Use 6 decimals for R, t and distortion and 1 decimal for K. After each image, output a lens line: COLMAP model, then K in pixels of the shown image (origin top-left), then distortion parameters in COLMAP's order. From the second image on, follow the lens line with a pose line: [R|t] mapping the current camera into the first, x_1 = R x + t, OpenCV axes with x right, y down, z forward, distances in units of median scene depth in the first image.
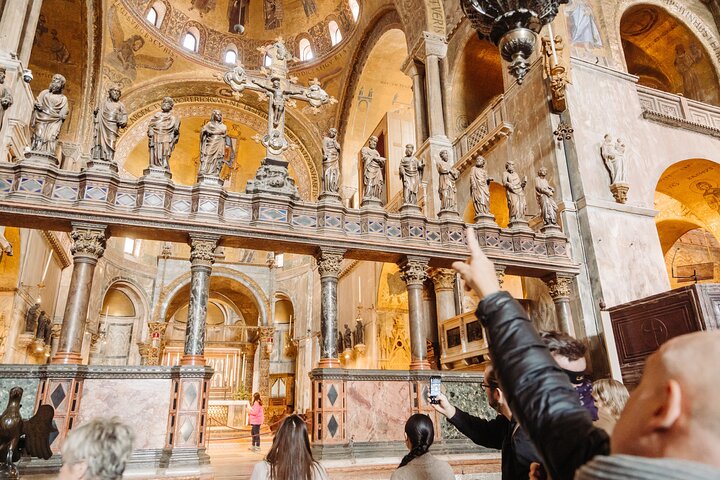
lens RADIAL K [[517.5, 0, 360.0], [0, 517.5, 240.0], [0, 0, 1]] dist [0.001158, 0.000320]
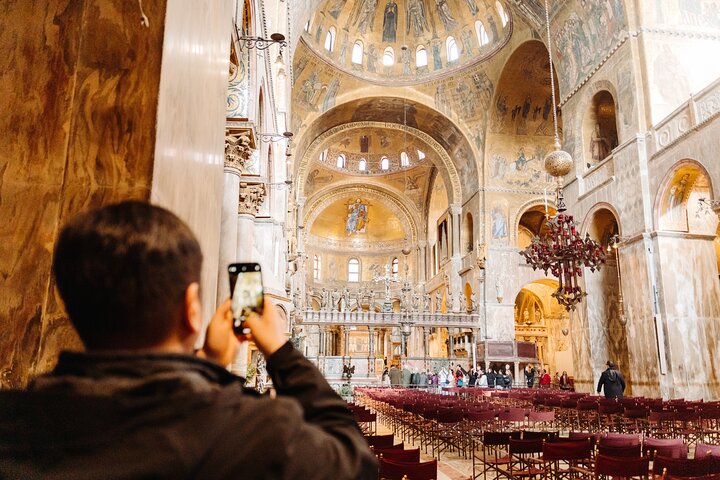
lens RADIAL K [[517.5, 0, 360.0], [0, 517.5, 240.0], [0, 0, 1]] dist [0.001158, 0.000320]
pose [[0.971575, -0.029676, -0.234865, 0.164329], [0.052581, 0.994382, 0.091871, -0.293583], [0.230819, -0.101609, 0.967677, -0.811758]]
